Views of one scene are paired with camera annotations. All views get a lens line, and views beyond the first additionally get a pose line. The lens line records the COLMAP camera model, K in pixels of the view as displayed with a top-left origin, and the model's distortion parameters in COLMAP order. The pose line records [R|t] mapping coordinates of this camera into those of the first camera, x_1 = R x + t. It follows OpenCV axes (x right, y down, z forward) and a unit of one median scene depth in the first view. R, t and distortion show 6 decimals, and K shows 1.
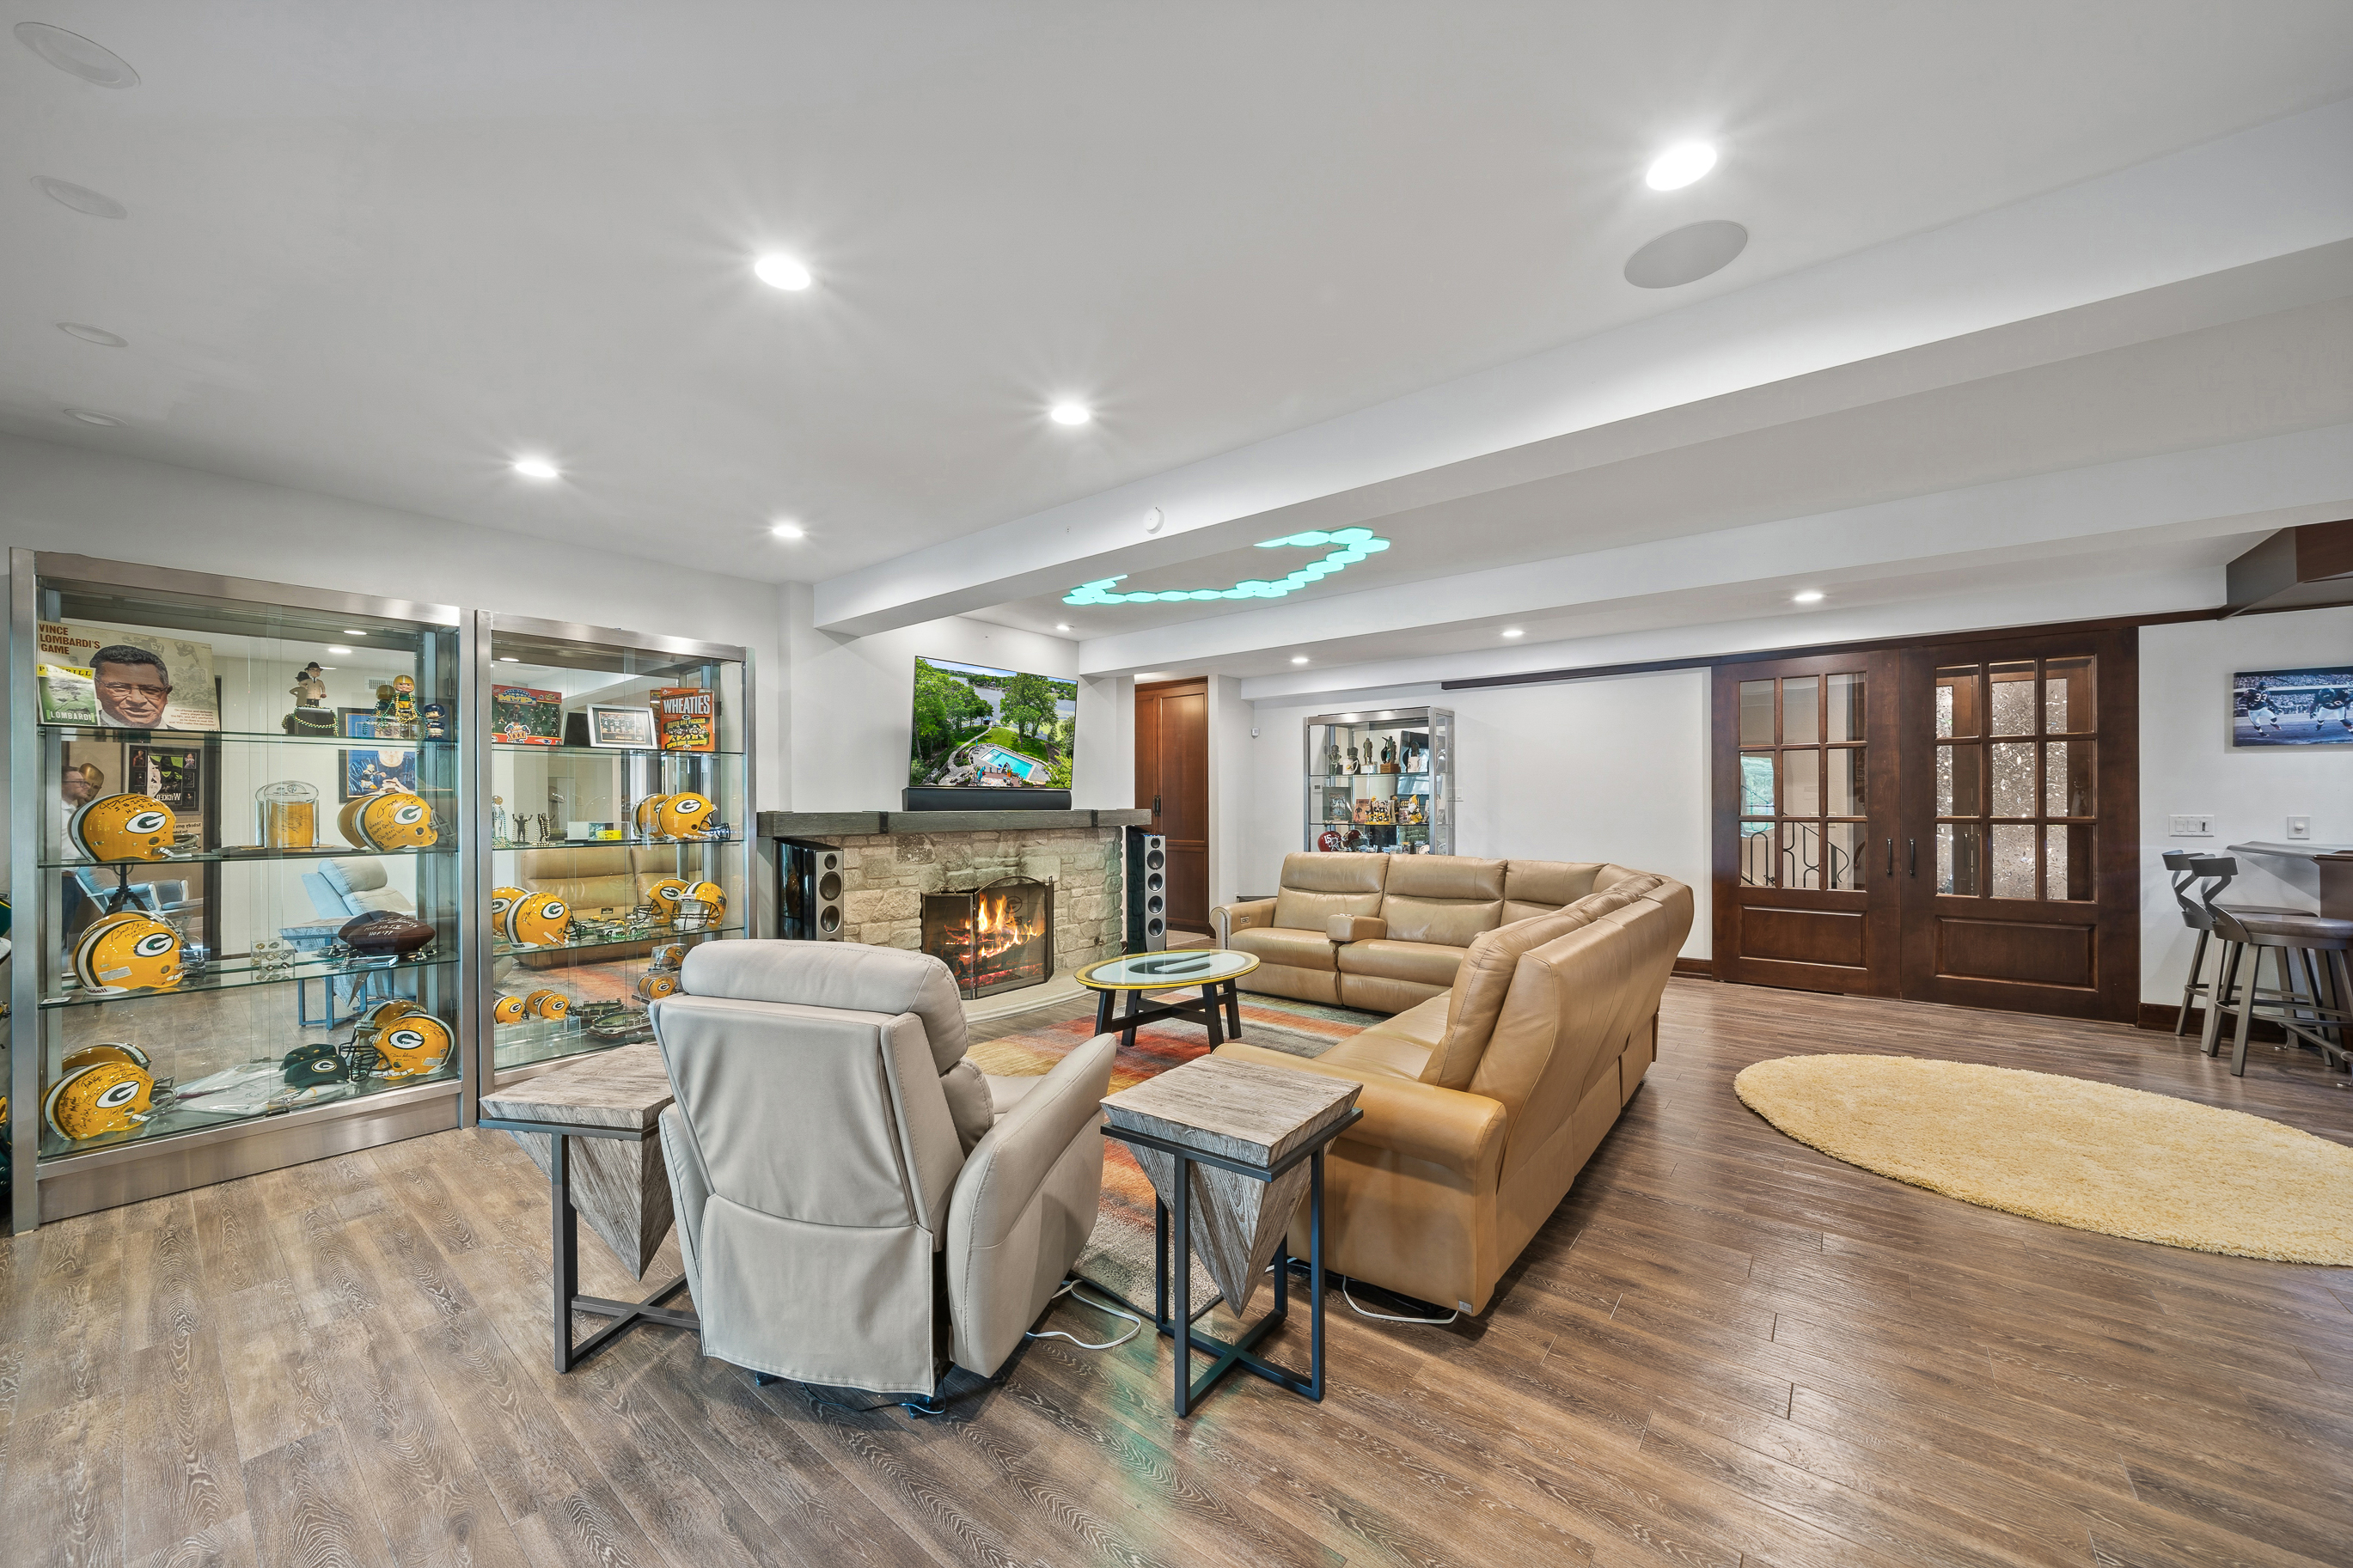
lens RADIAL K [[859.3, 0, 1160.0], [0, 859.3, 803.0], [0, 0, 1]] dist [-0.000297, -0.000137]
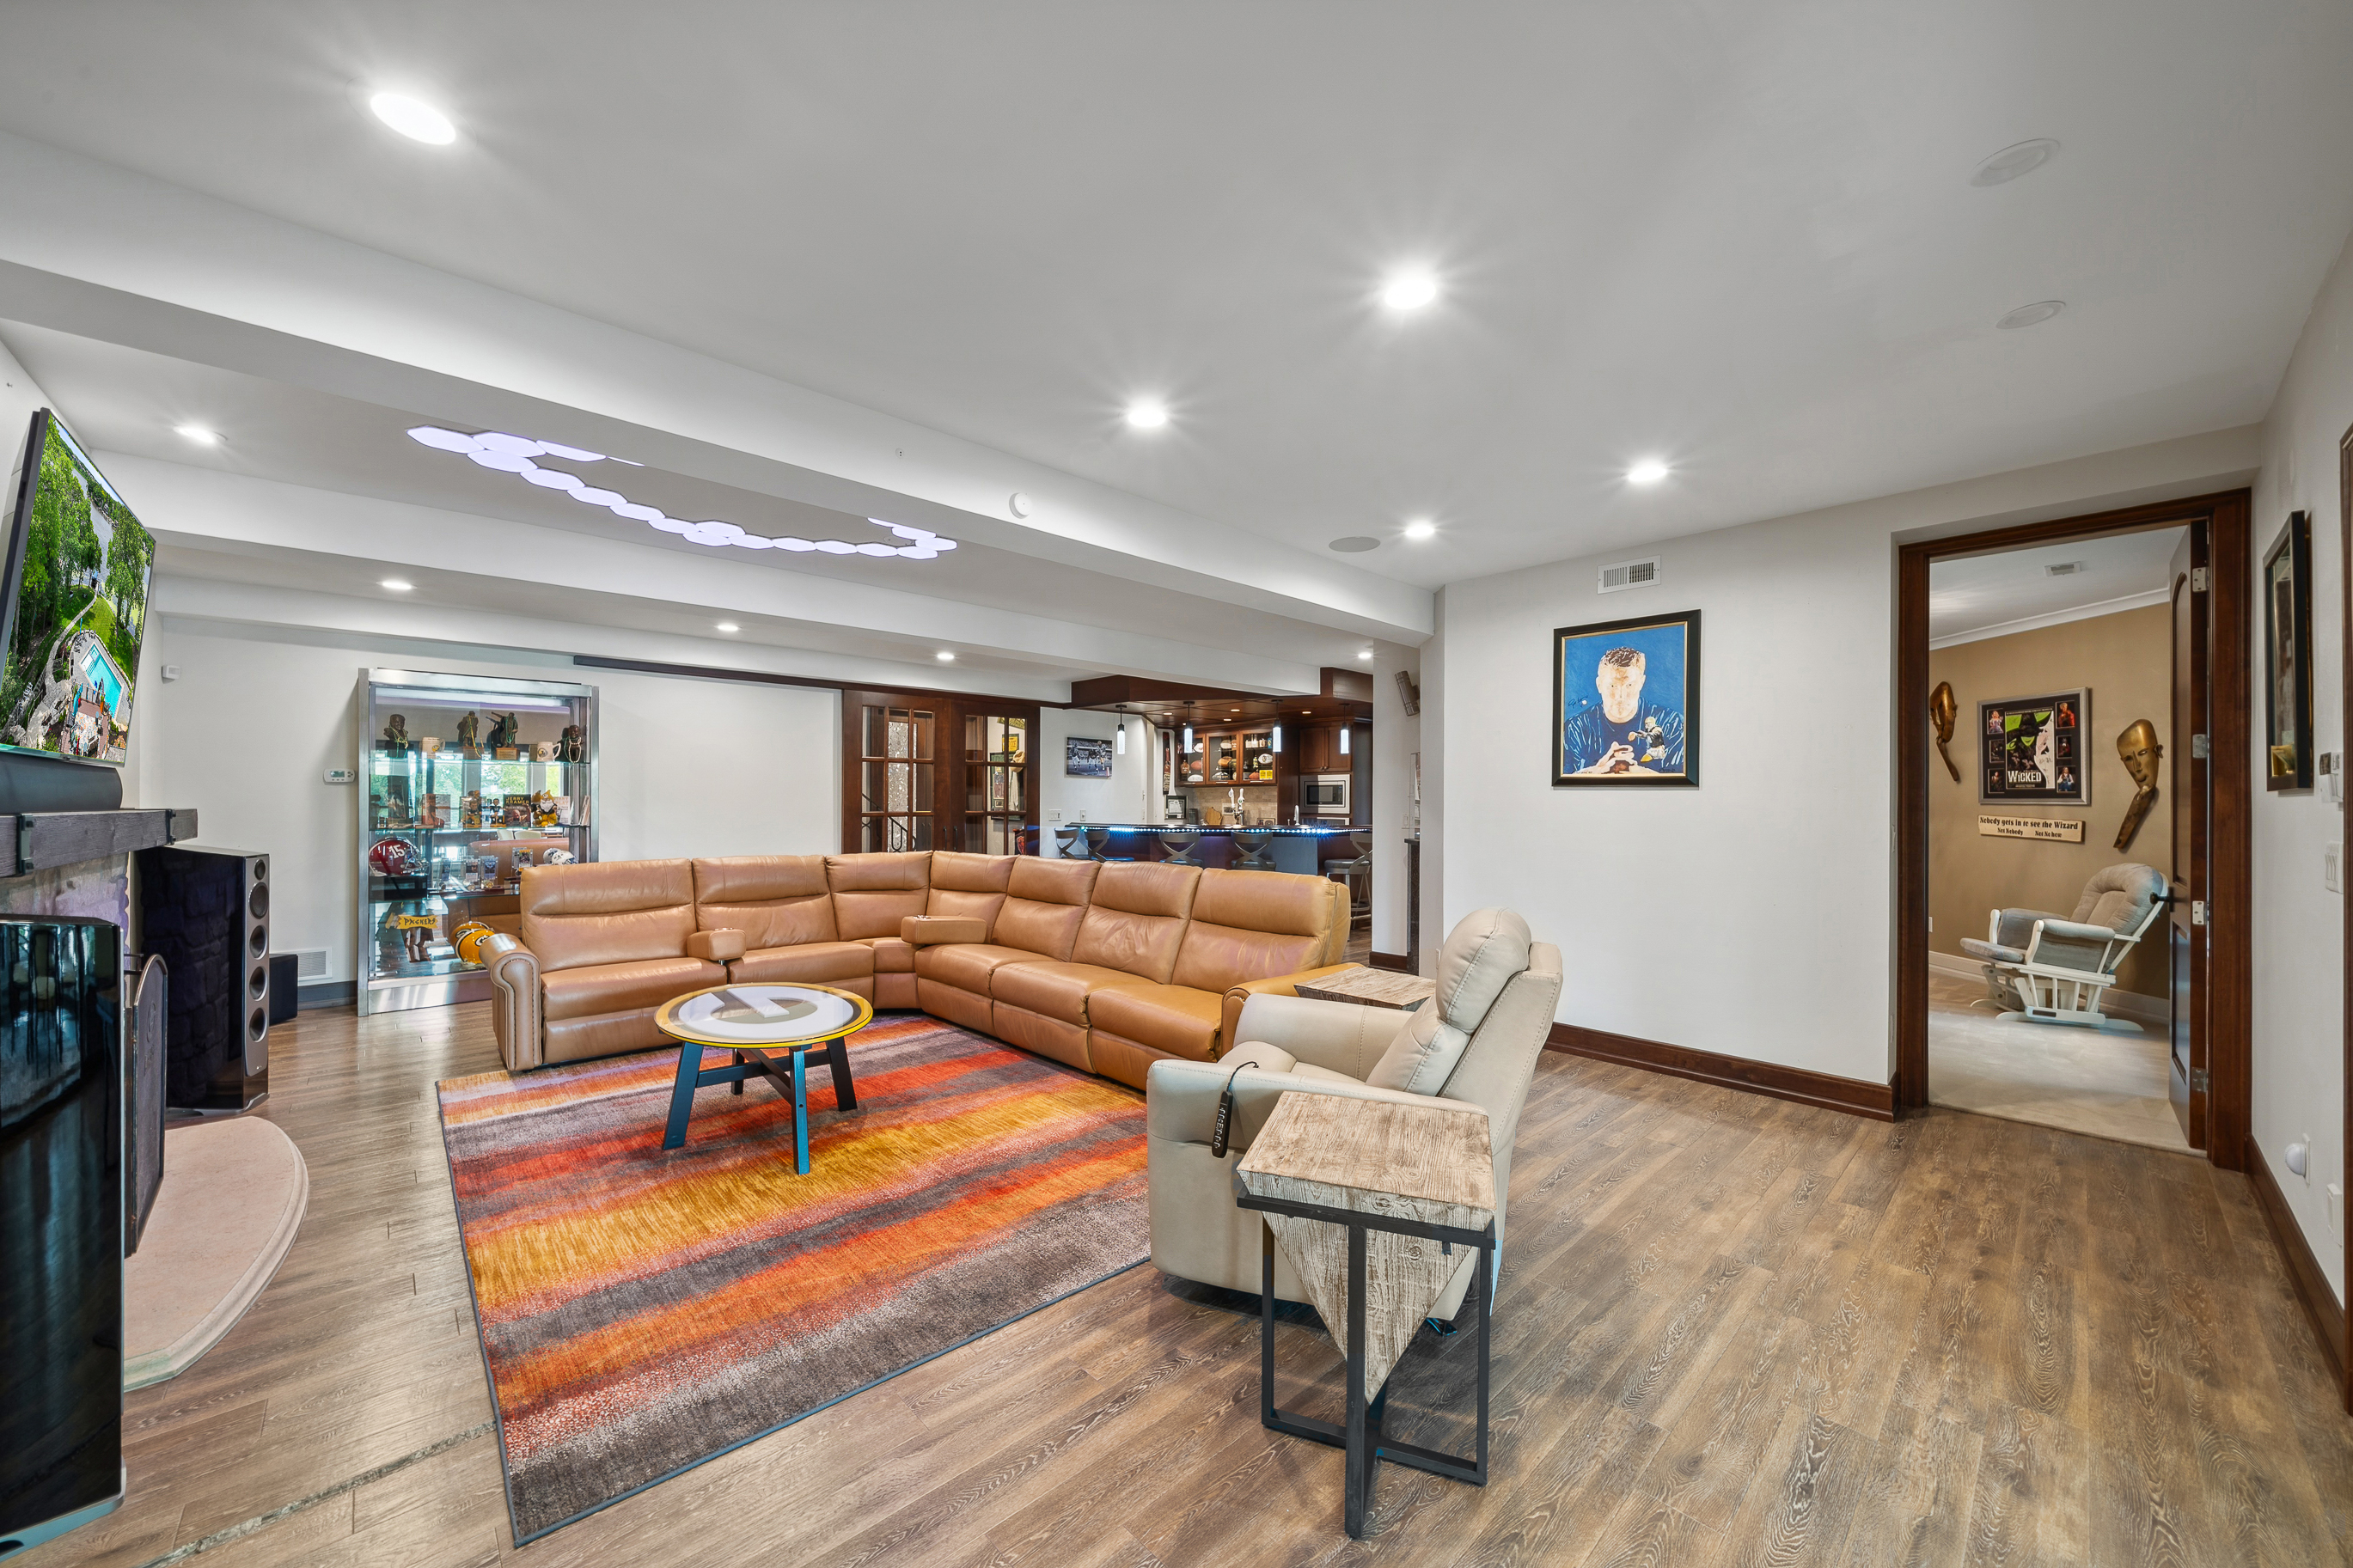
lens RADIAL K [[859.3, 0, 1160.0], [0, 859.3, 803.0], [0, 0, 1]] dist [-0.000297, -0.000137]
pose [[0.135876, 0.003382, 0.990720, -0.682883], [-0.004675, 0.999985, -0.002772, 0.004260], [-0.990715, -0.004255, 0.135890, 0.523989]]
